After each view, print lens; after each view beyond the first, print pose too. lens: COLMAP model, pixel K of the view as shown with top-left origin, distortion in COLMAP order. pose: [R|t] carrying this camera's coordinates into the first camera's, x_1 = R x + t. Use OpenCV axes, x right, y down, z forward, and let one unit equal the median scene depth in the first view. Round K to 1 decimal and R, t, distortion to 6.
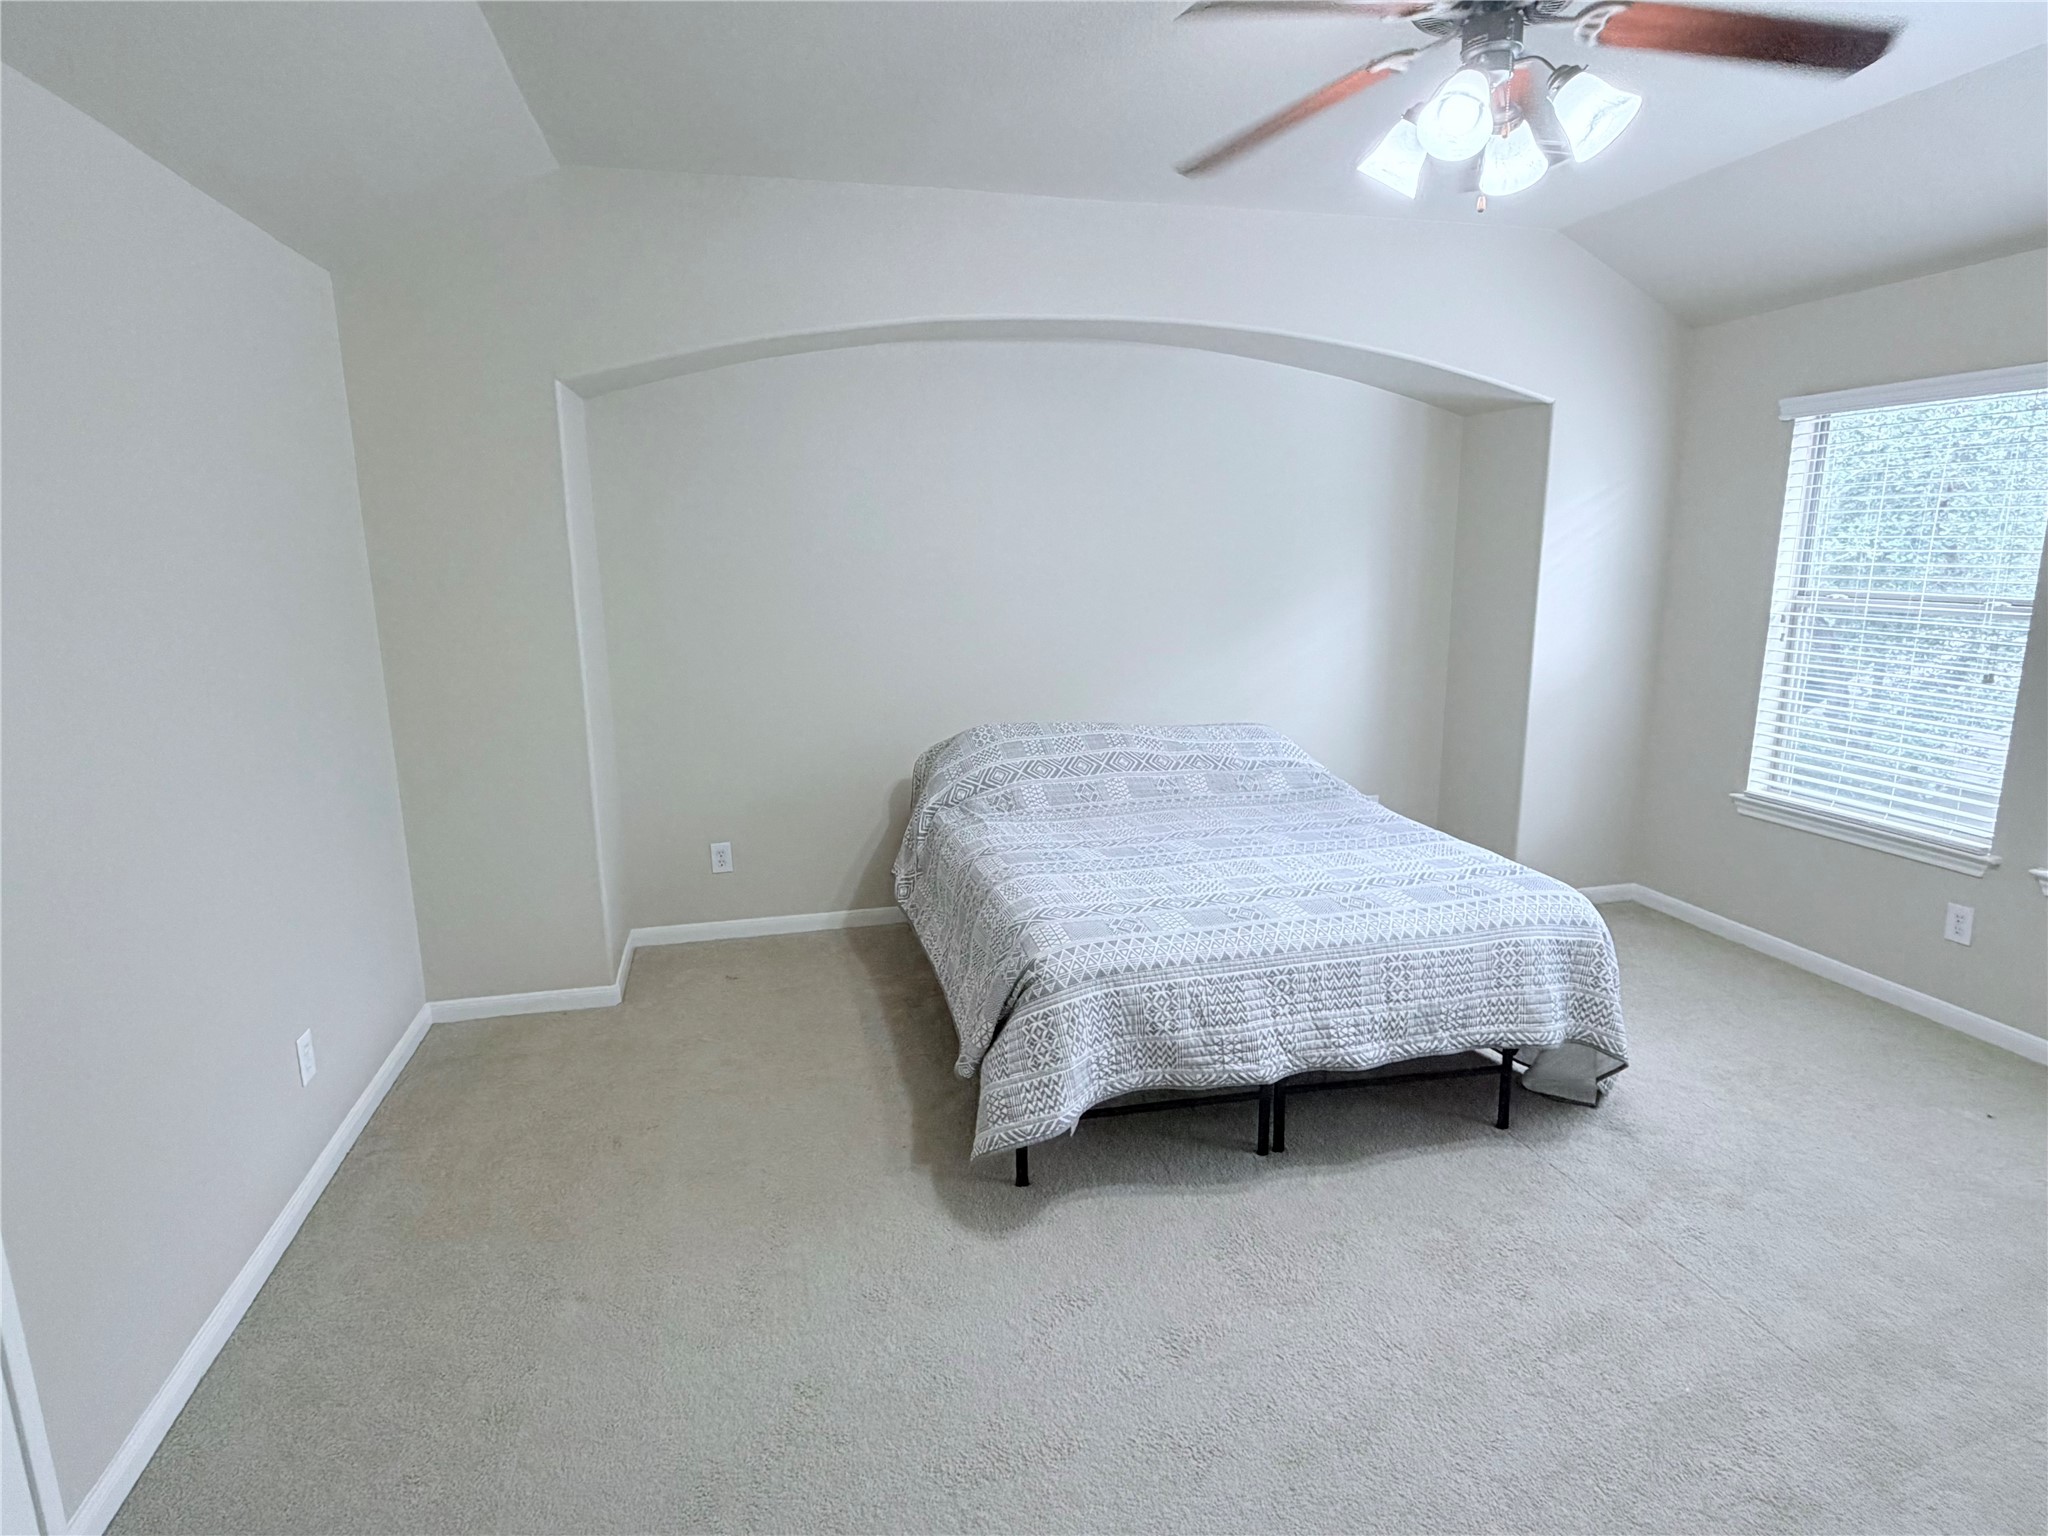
lens RADIAL K [[1117.3, 0, 1024.9], [0, 1117.3, 774.0], [0, 0, 1]] dist [-0.000009, -0.000542]
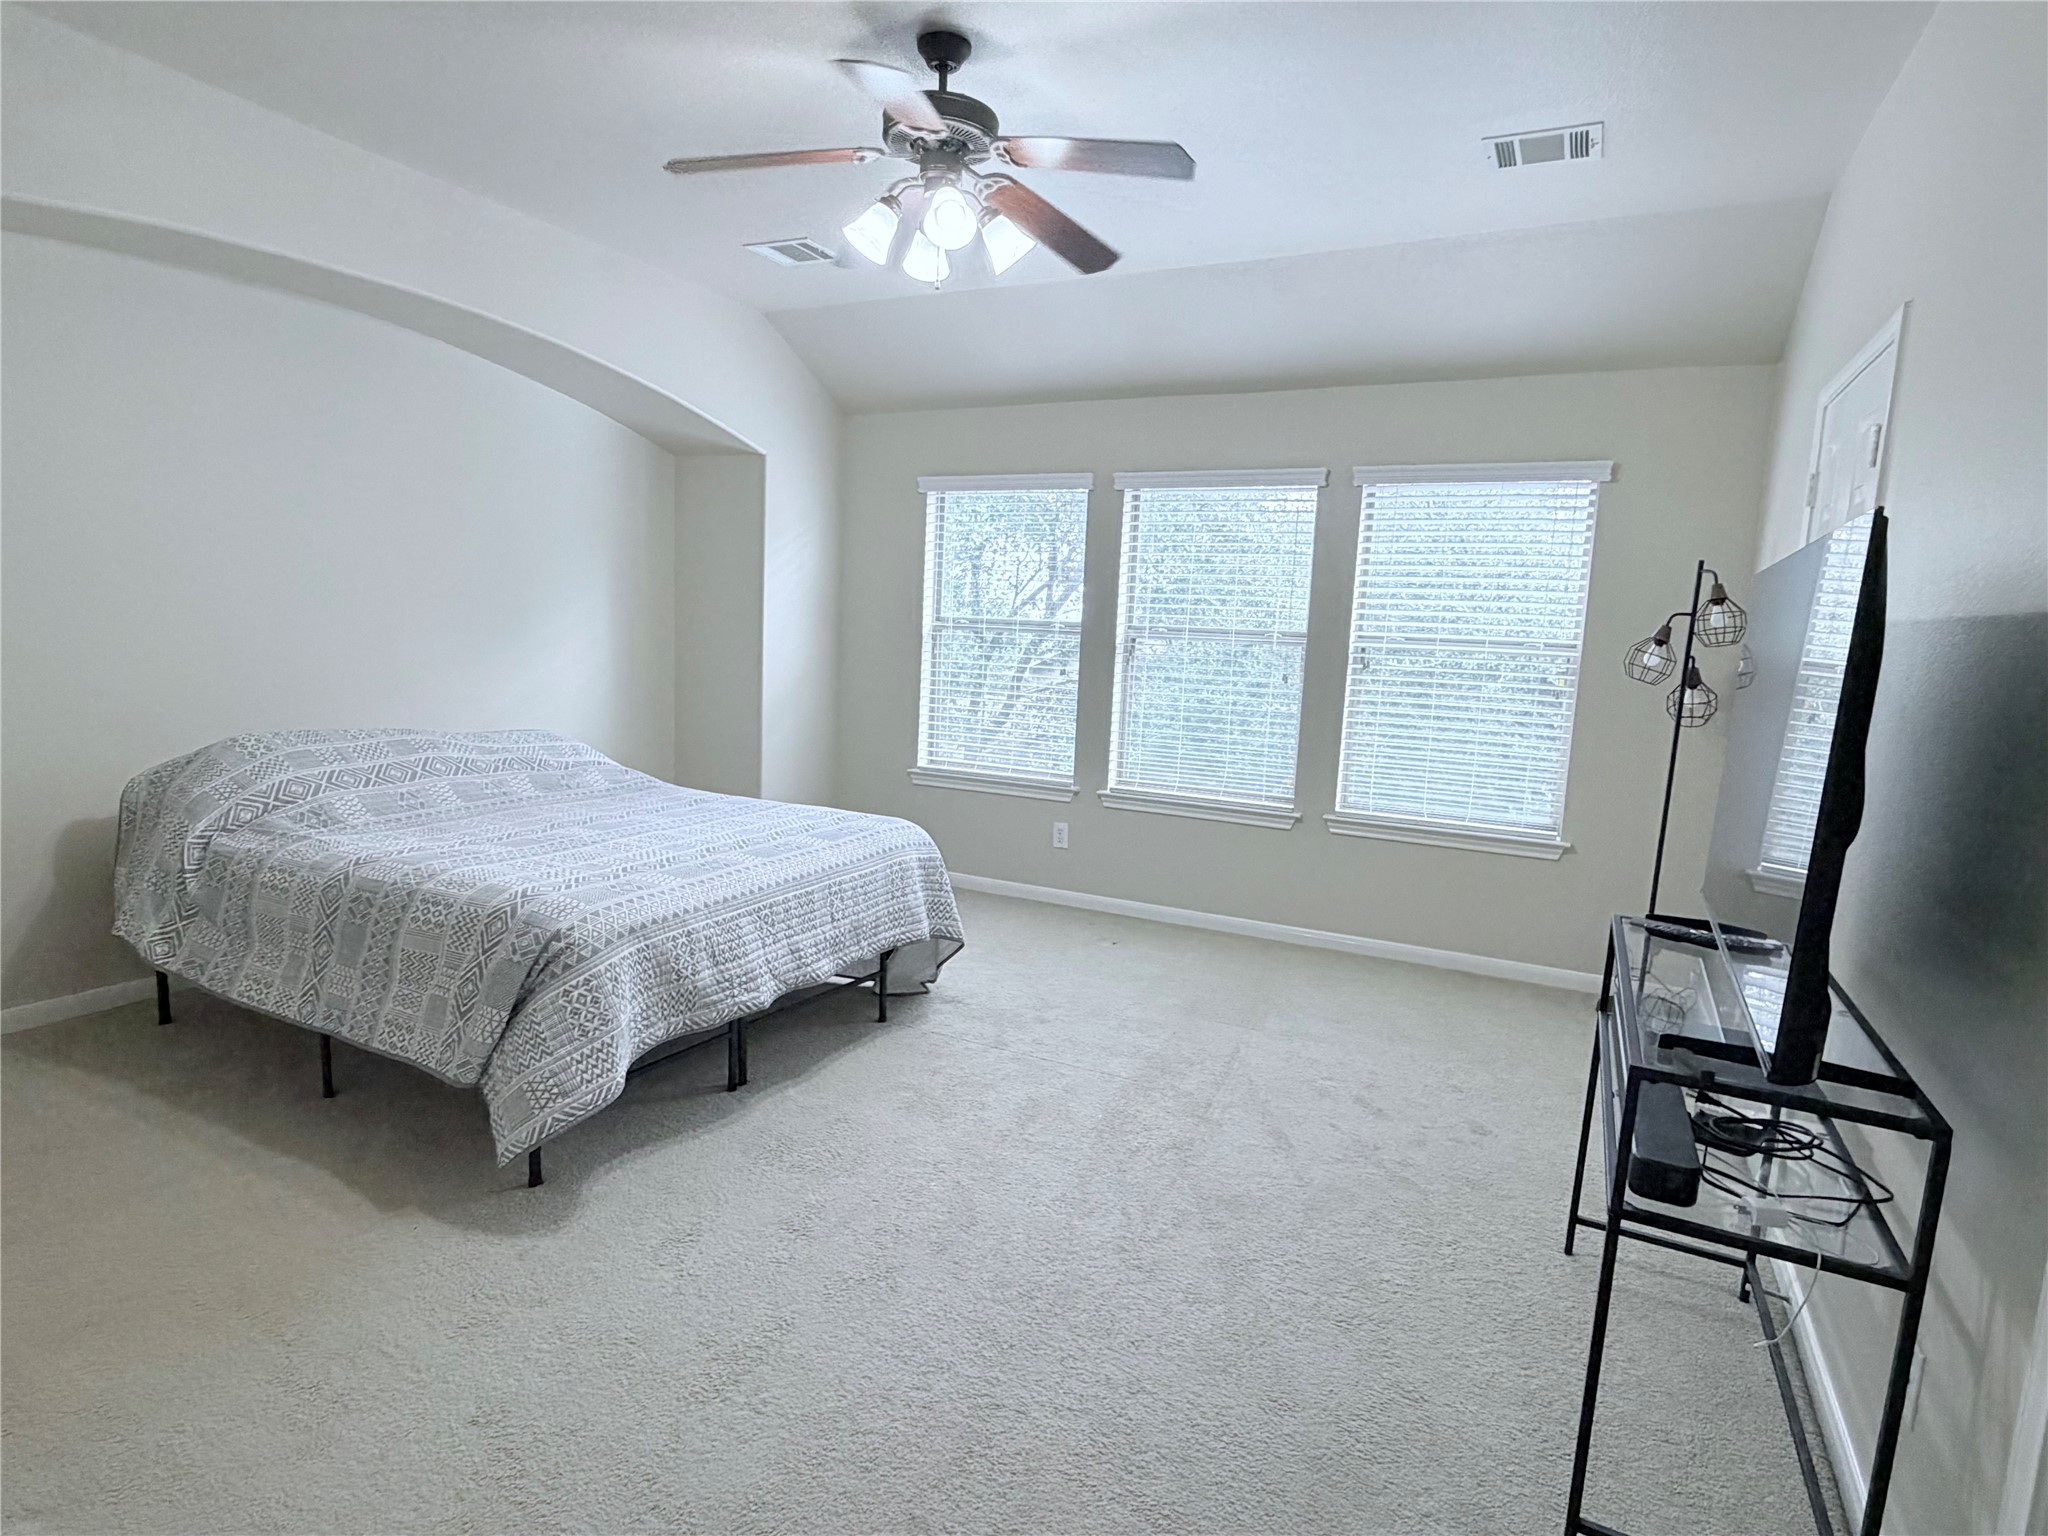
lens RADIAL K [[1117.3, 0, 1023.1], [0, 1117.3, 770.5], [0, 0, 1]] dist [-0.000009, -0.000542]
pose [[0.650442, -0.058260, 0.757318, -0.435137], [0.105614, 0.994305, -0.014219, 0.082153], [-0.752177, 0.089232, 0.652892, 0.055854]]
